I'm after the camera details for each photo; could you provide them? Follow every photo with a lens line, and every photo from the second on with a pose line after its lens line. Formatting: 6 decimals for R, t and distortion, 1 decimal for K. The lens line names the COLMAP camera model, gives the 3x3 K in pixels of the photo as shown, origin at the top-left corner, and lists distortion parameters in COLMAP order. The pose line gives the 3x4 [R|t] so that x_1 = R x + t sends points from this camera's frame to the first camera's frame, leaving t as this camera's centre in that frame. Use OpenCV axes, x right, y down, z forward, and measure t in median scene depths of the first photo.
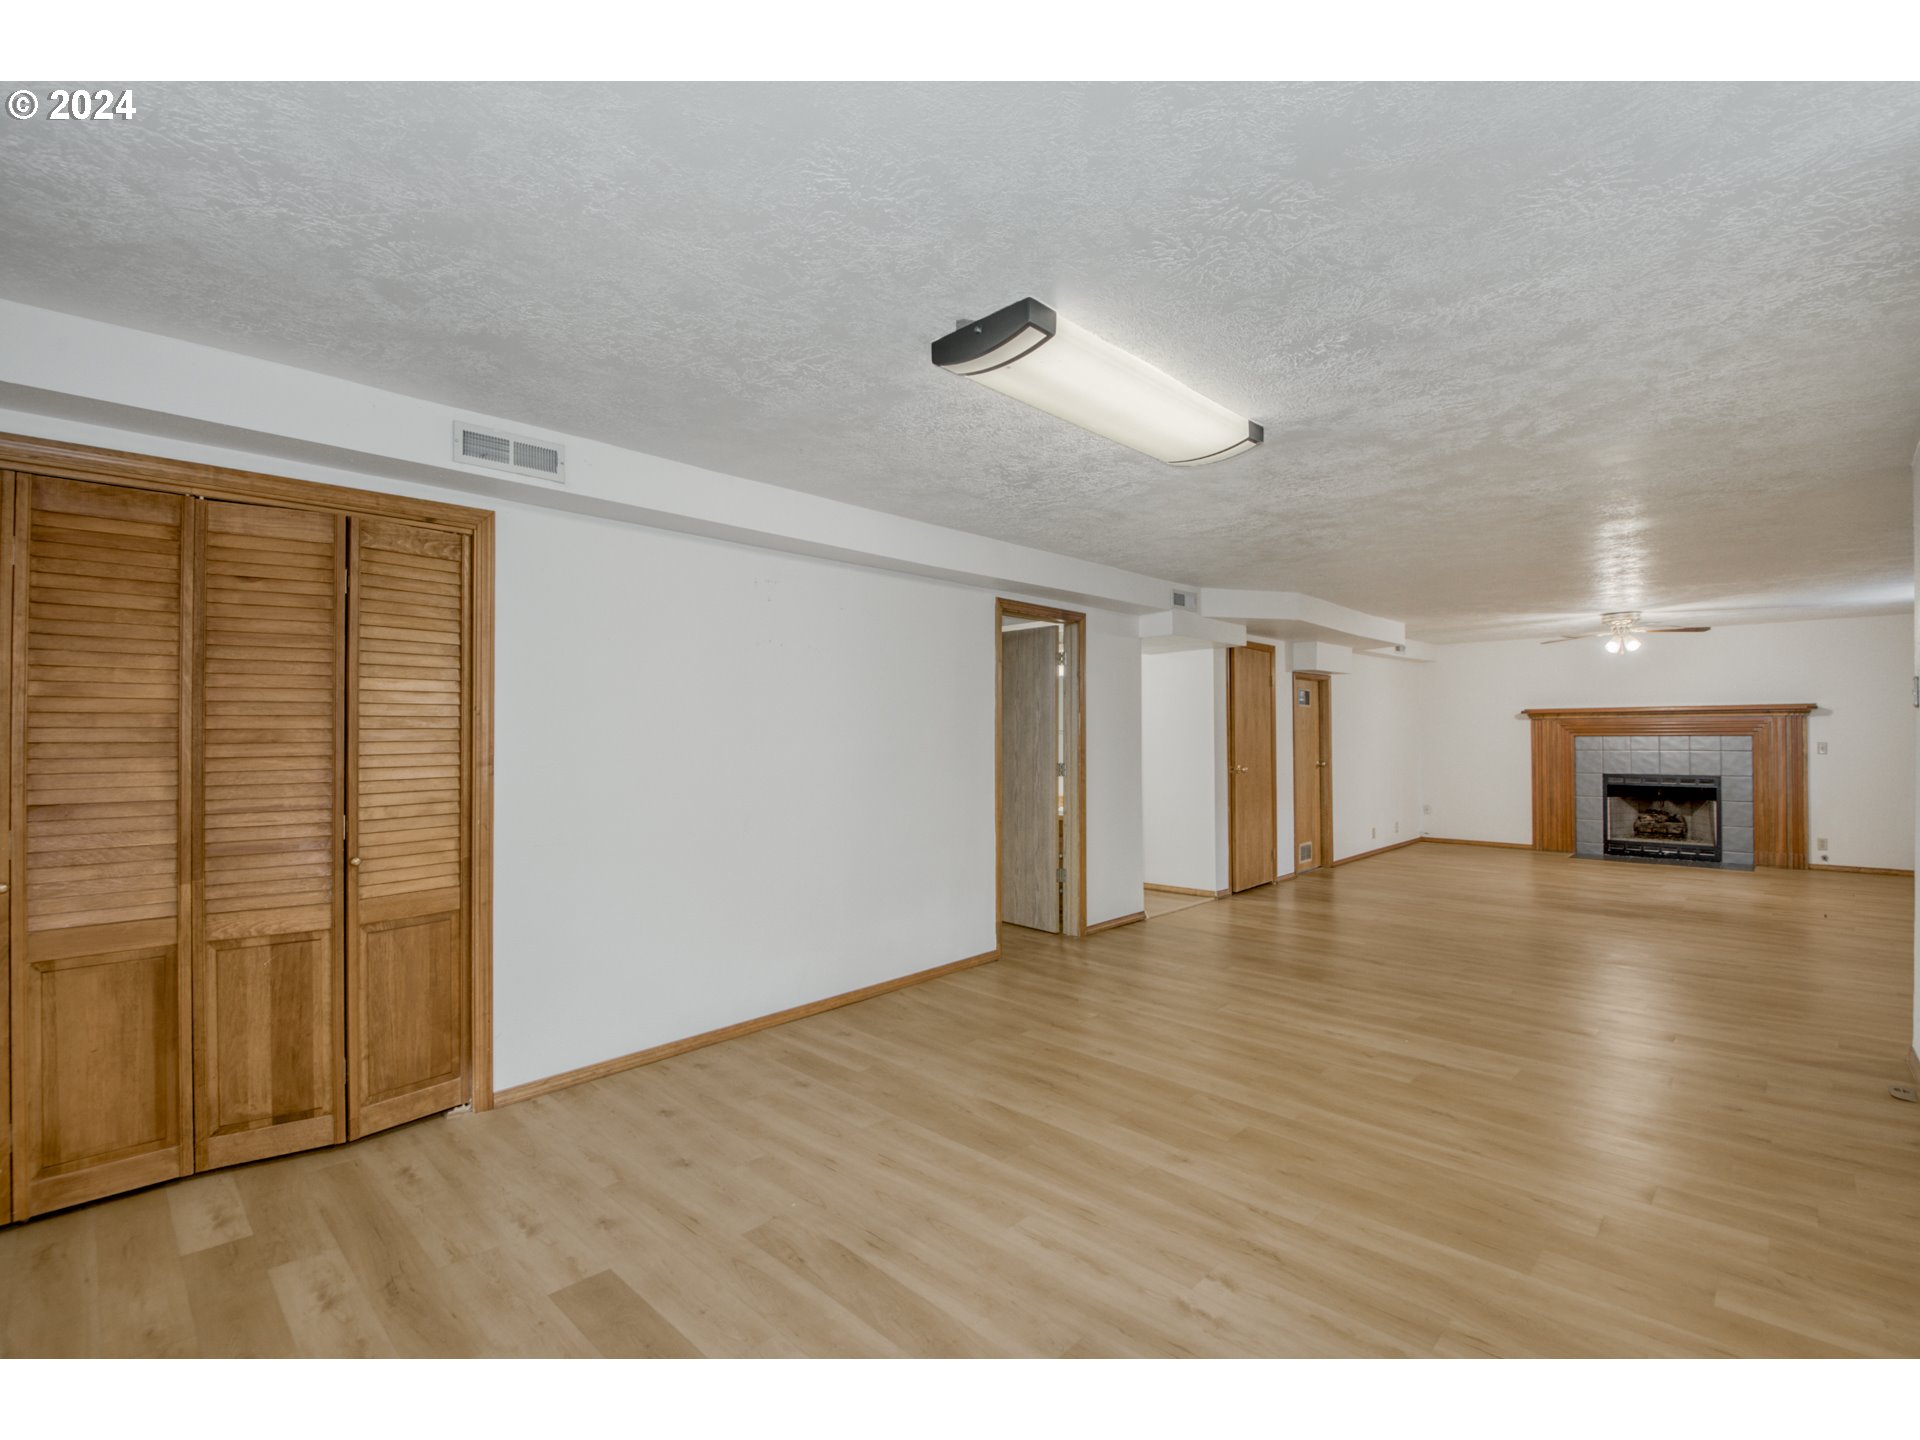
lens RADIAL K [[869.2, 0, 964.0], [0, 869.2, 723.9], [0, 0, 1]] dist [0.004704, -0.011408]
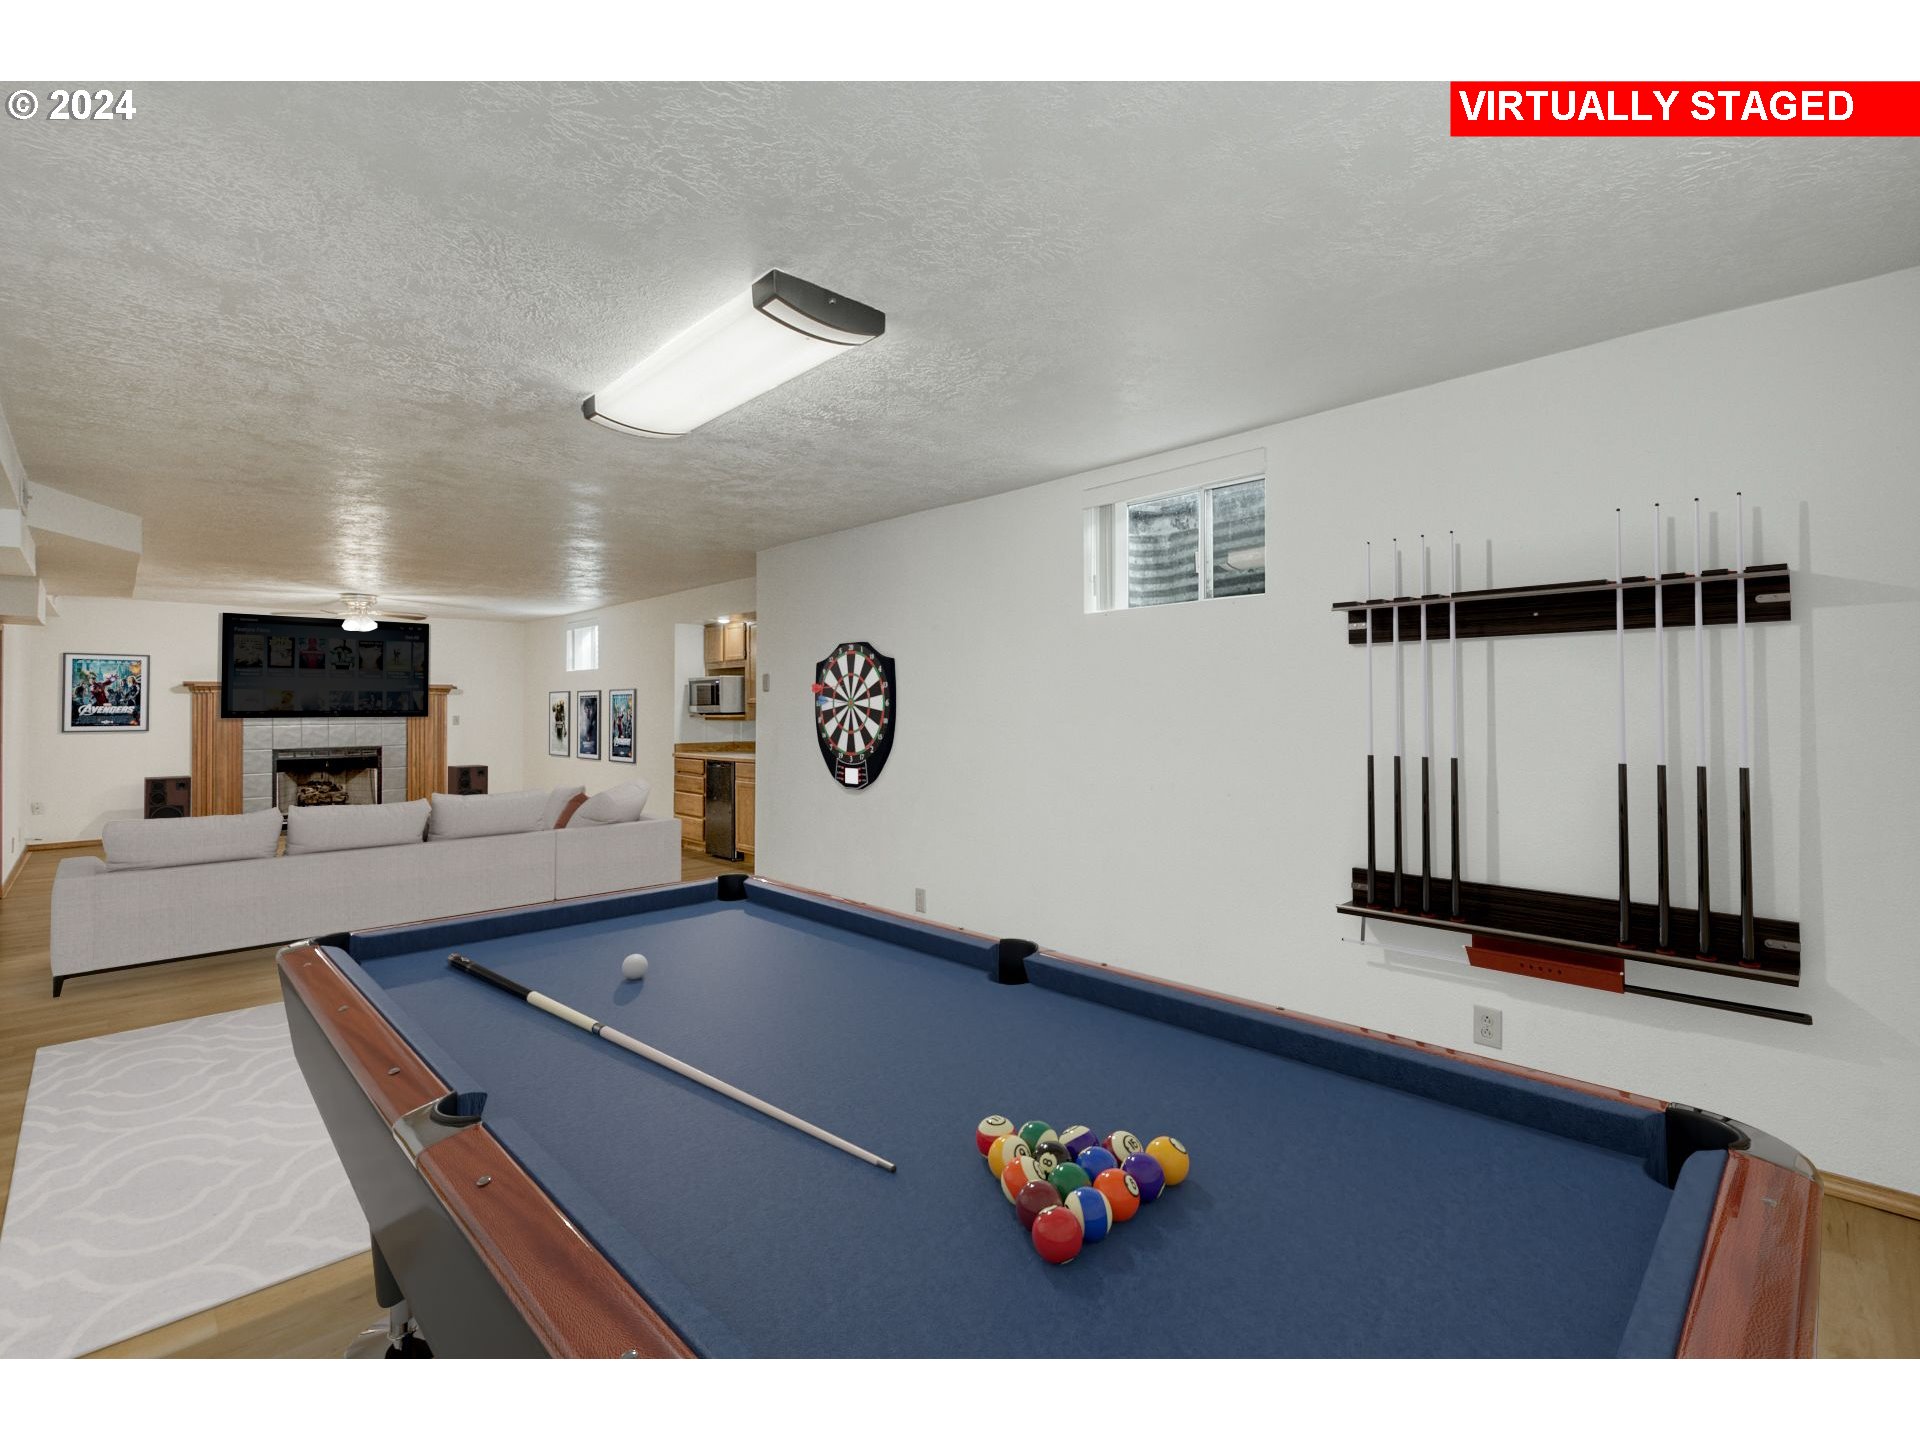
lens RADIAL K [[869.2, 0, 965.1], [0, 869.2, 710.9], [0, 0, 1]] dist [0.004704, -0.011408]
pose [[0.017962, -0.001786, 0.999837, -0.284970], [-0.009340, 0.999954, 0.001954, 0.005354], [-0.999795, -0.009373, 0.017945, 0.236966]]
